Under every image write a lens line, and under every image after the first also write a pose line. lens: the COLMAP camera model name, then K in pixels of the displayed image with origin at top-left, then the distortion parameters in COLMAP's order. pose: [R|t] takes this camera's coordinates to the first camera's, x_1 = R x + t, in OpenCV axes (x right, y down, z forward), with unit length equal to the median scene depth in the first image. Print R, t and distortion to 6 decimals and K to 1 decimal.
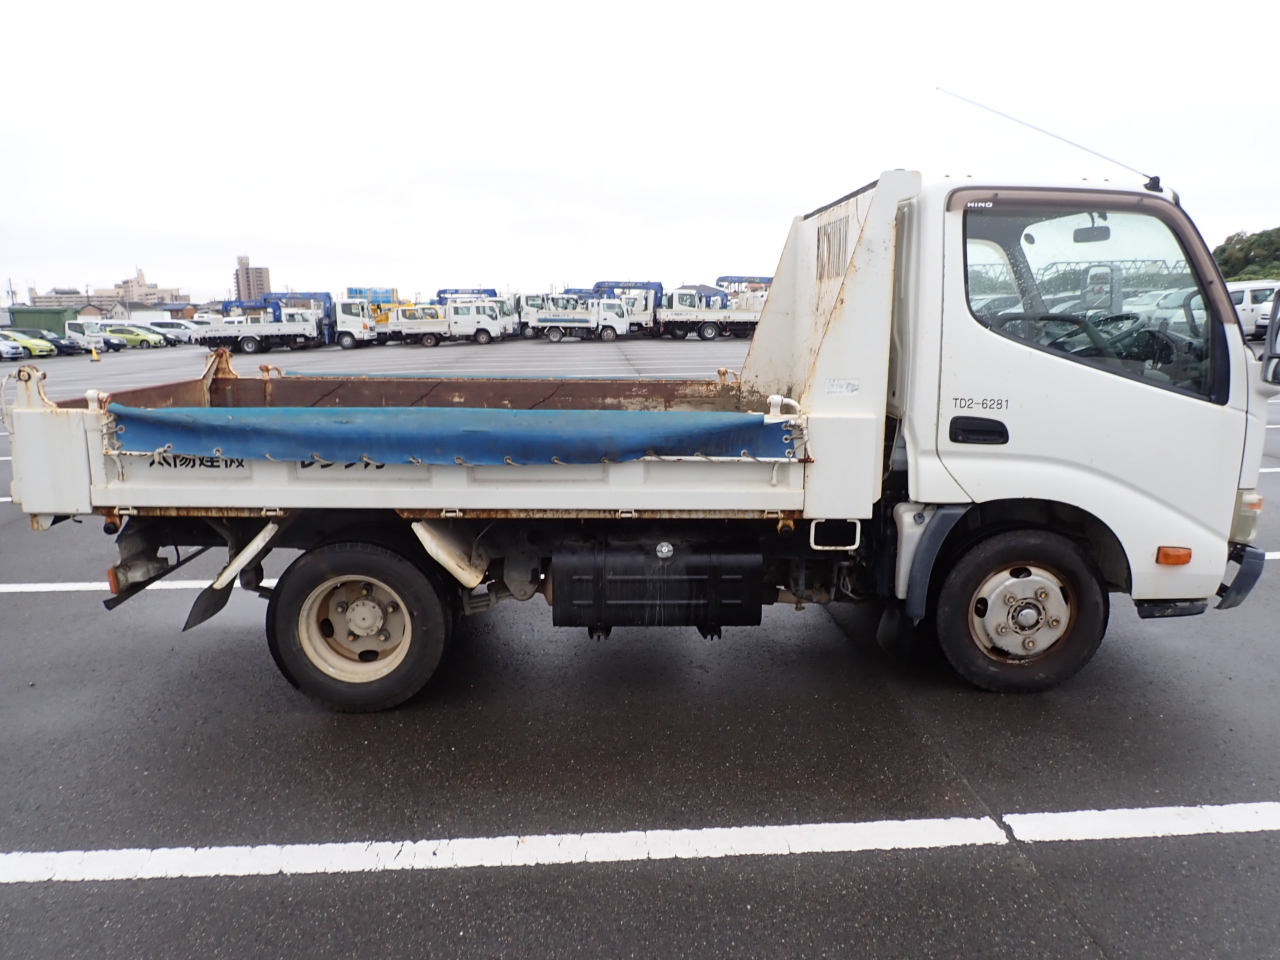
lens RADIAL K [[943.3, 0, 640.0], [0, 943.3, 480.0], [0, 0, 1]] dist [-0.012976, -0.005878]
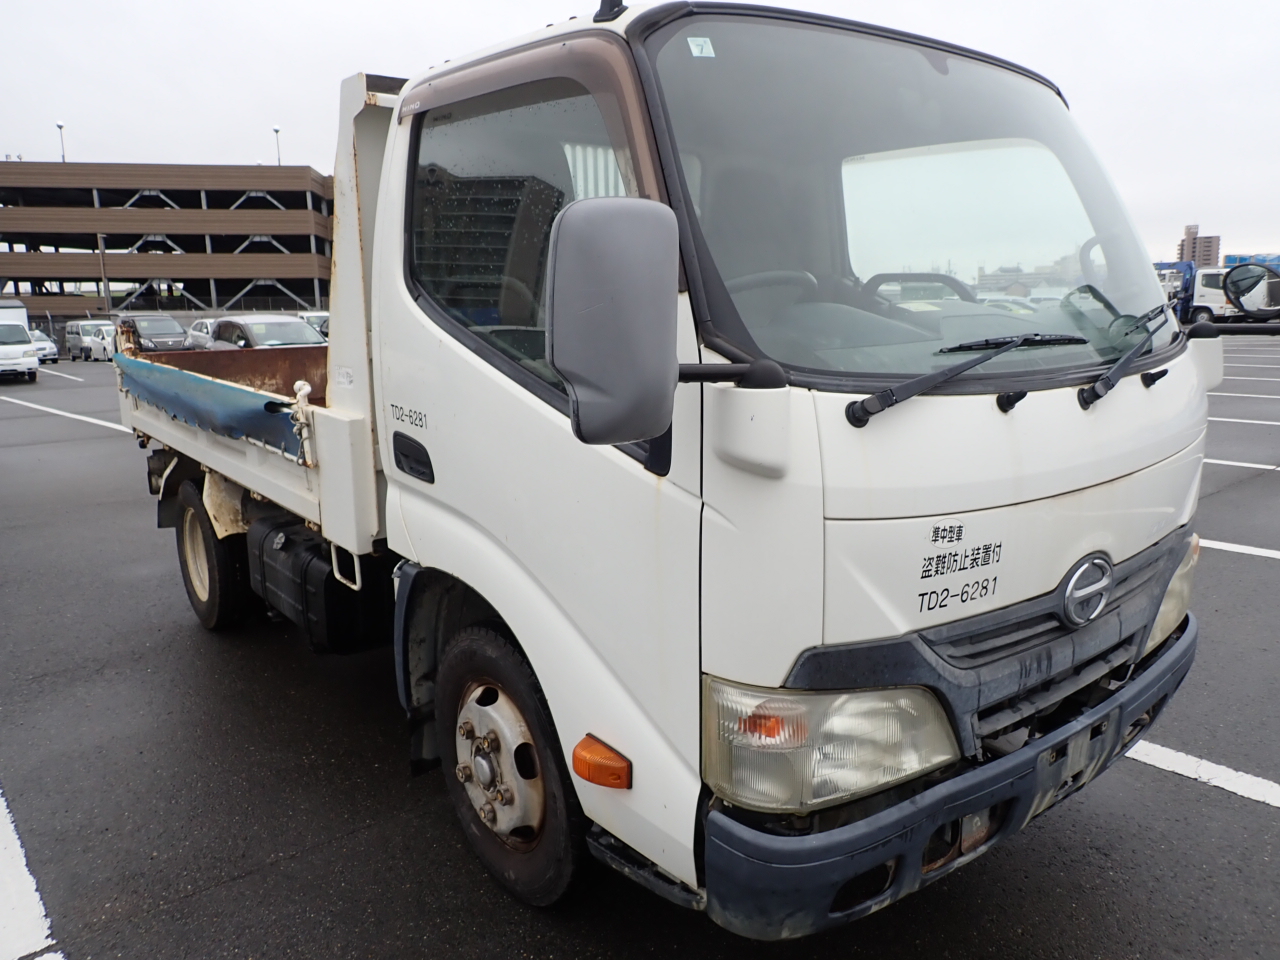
lens RADIAL K [[929.0, 0, 635.7], [0, 929.0, 476.2], [0, 0, 1]] dist [0.015771, -0.002855]
pose [[0.586341, 0.146907, -0.796632, 0.829603], [-0.128397, 0.987841, 0.087664, -0.100380], [0.799824, 0.050885, 0.598074, 0.623796]]
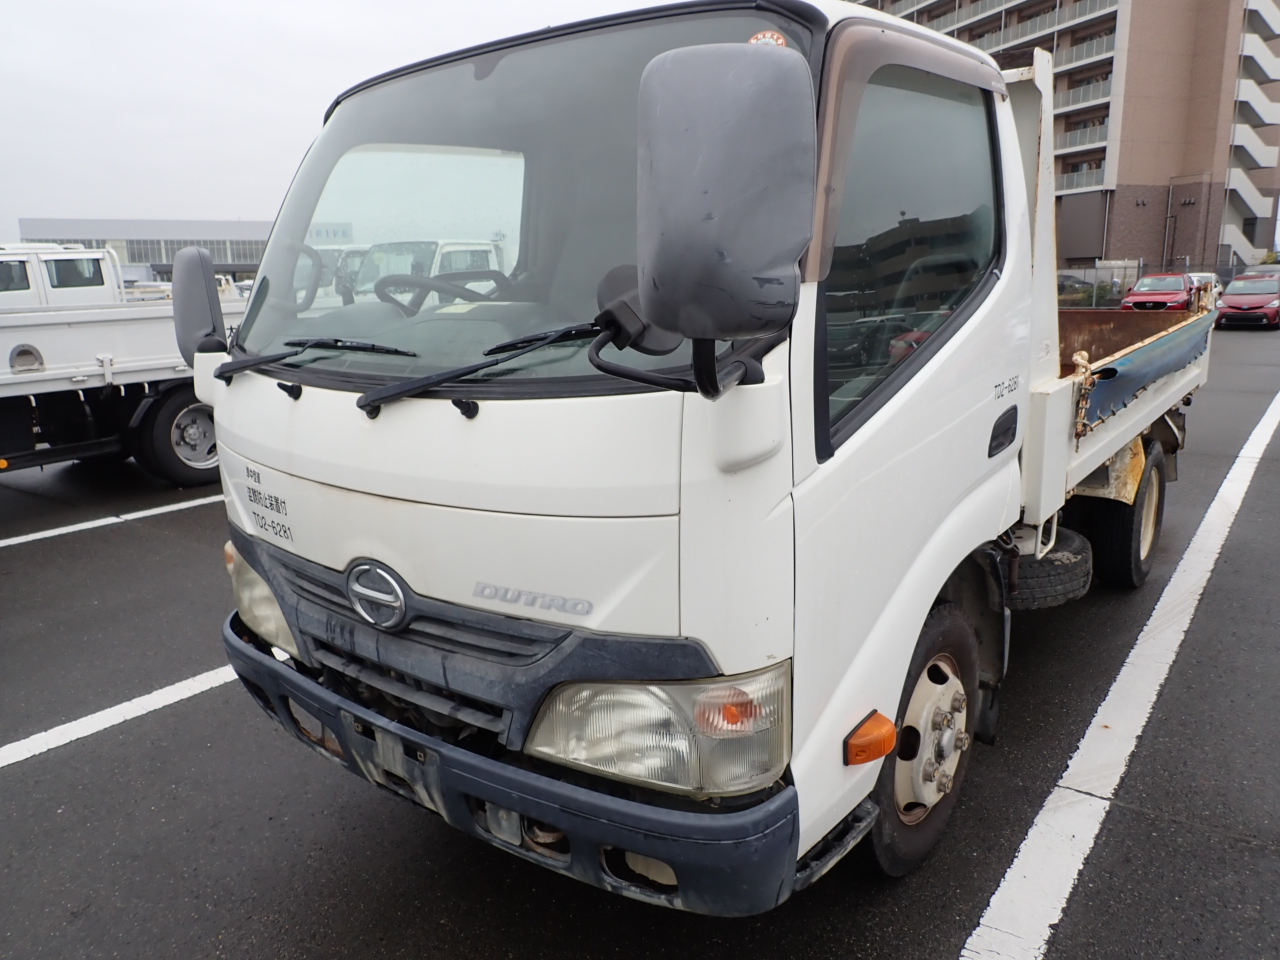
lens RADIAL K [[936.2, 0, 634.5], [0, 936.2, 476.7], [0, 0, 1]] dist [0.008305, -0.010908]
pose [[-0.658072, 0.183005, -0.730377, 0.851296], [-0.105759, 0.937933, 0.330299, -0.258447], [0.745491, 0.294604, -0.597873, 1.437763]]
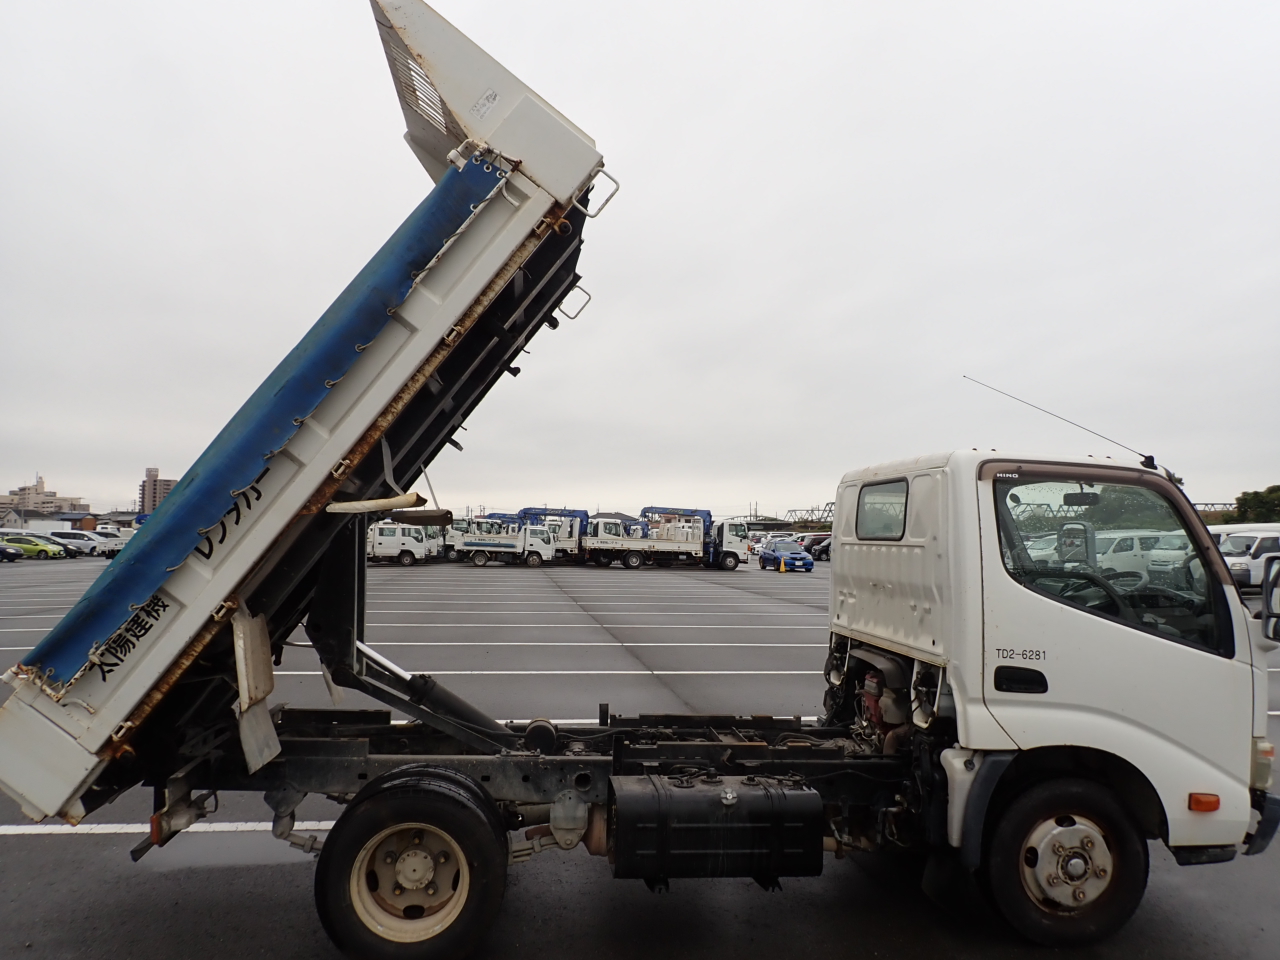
lens RADIAL K [[941.7, 0, 637.7], [0, 941.7, 458.5], [0, 0, 1]] dist [-0.007909, -0.010752]
pose [[0.995122, 0.038056, 0.091019, -0.153104], [-0.013366, 0.966104, -0.257807, -0.012183], [-0.097745, 0.255333, 0.961900, -0.040587]]
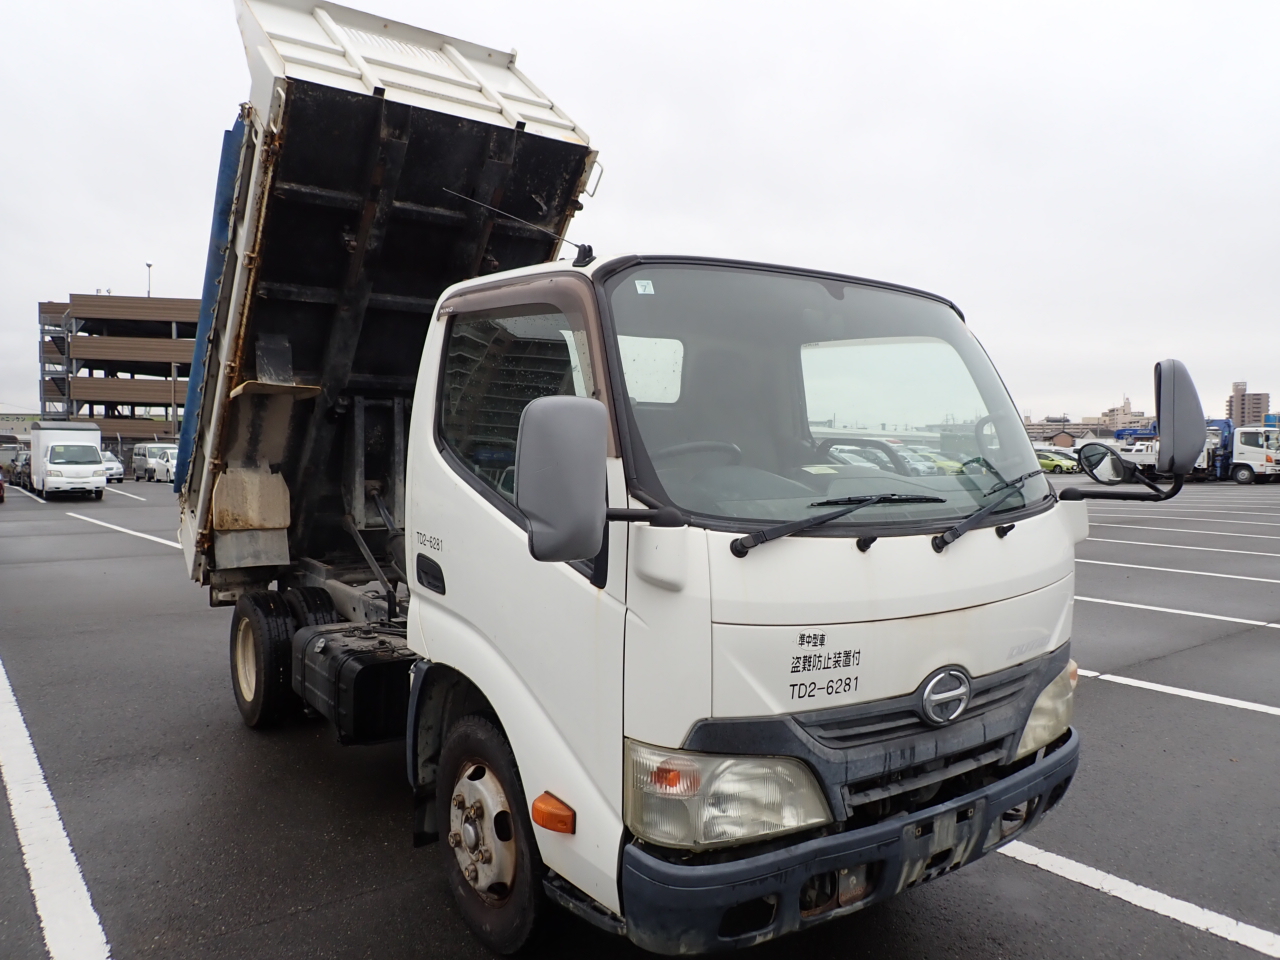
lens RADIAL K [[936.2, 0, 634.5], [0, 936.2, 476.7], [0, 0, 1]] dist [0.008305, -0.010908]
pose [[0.544349, 0.047802, -0.837496, 0.979198], [-0.162089, 0.985554, -0.049100, -0.107451], [0.823050, 0.162476, 0.544233, 0.579141]]
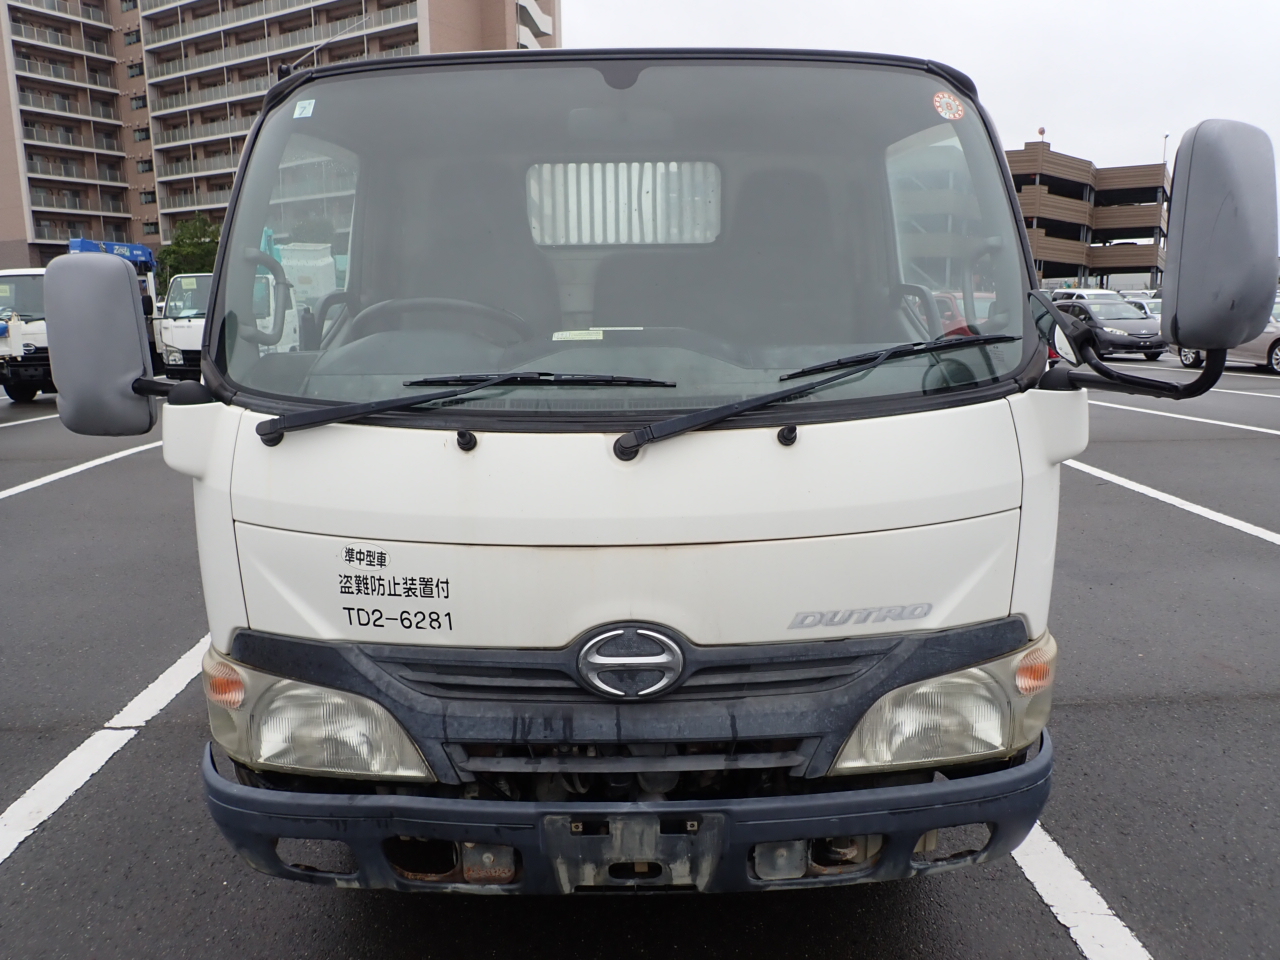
lens RADIAL K [[936.2, 0, 634.5], [0, 936.2, 476.7], [0, 0, 1]] dist [0.008305, -0.010908]
pose [[-0.037884, 0.205602, -0.977902, 0.989339], [-0.166335, 0.963655, 0.209051, -0.197826], [0.985341, 0.170579, -0.002308, 1.065829]]
